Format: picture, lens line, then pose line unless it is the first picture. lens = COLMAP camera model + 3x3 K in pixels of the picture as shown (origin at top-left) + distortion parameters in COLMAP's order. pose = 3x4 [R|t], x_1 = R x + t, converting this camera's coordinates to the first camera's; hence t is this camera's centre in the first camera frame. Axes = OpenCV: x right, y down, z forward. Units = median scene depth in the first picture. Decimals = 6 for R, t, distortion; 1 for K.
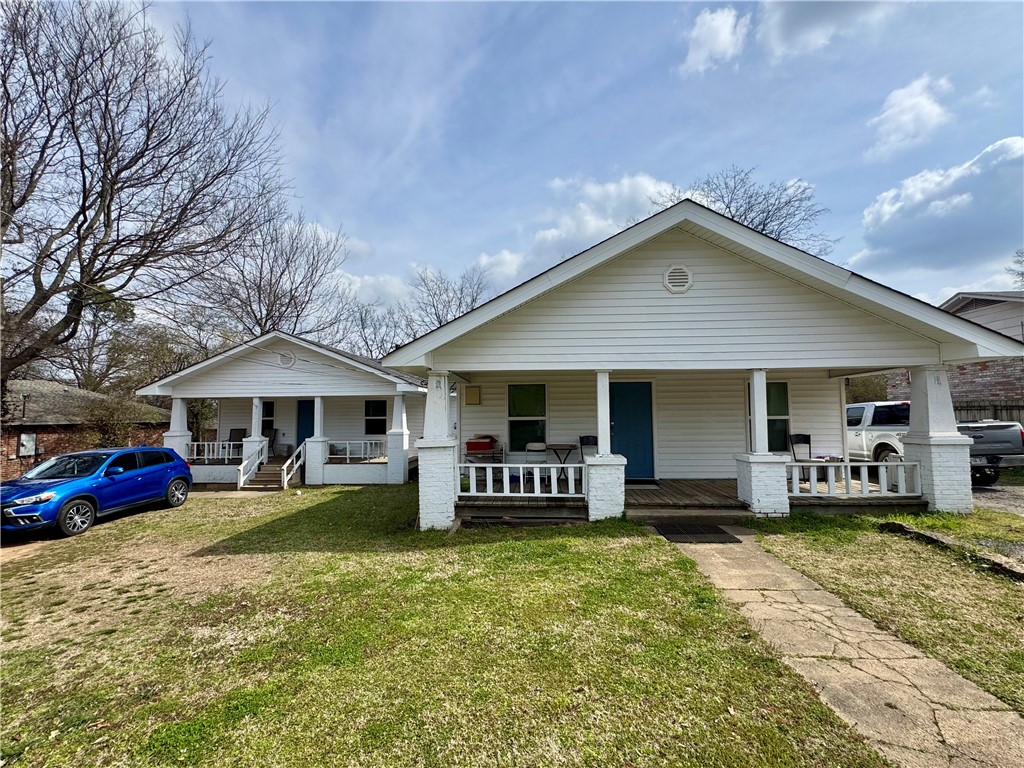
lens RADIAL K [[451.7, 0, 512.0], [0, 451.7, 385.1], [0, 0, 1]] dist [-0.003585, -0.000011]
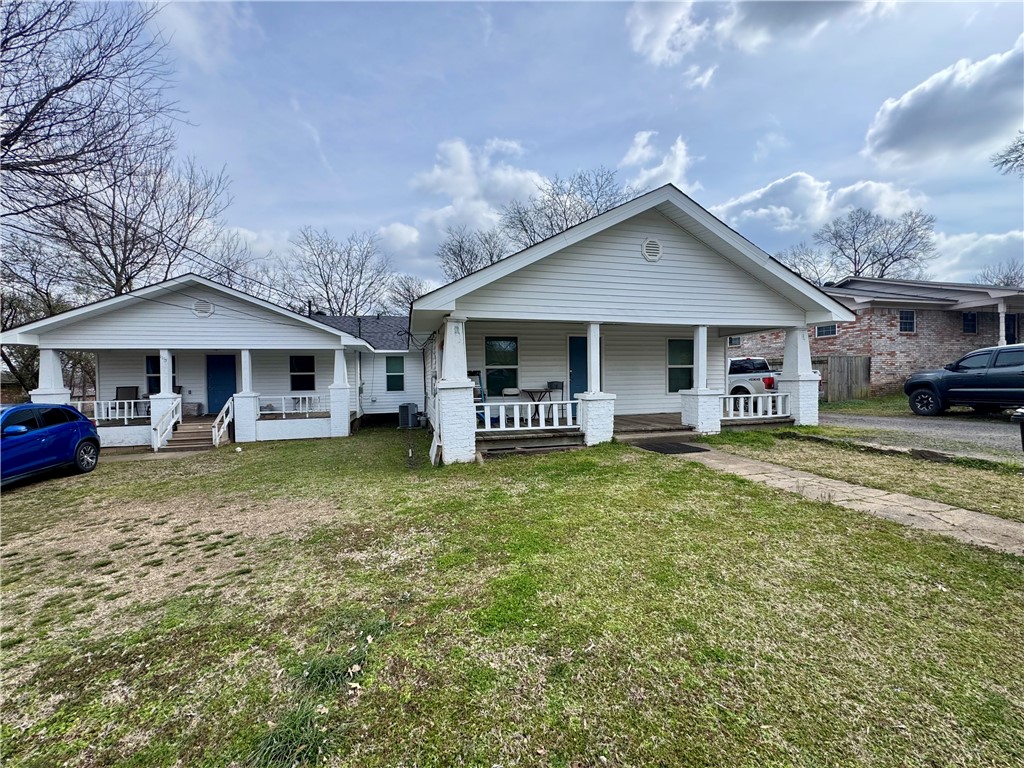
lens RADIAL K [[409.4, 0, 511.6], [0, 409.4, 382.3], [0, 0, 1]] dist [-0.002517, -0.000402]
pose [[0.948045, -0.009355, 0.317999, -0.382013], [-0.013690, 0.997442, 0.070159, 0.057717], [-0.317842, -0.070868, 0.945492, 0.037993]]
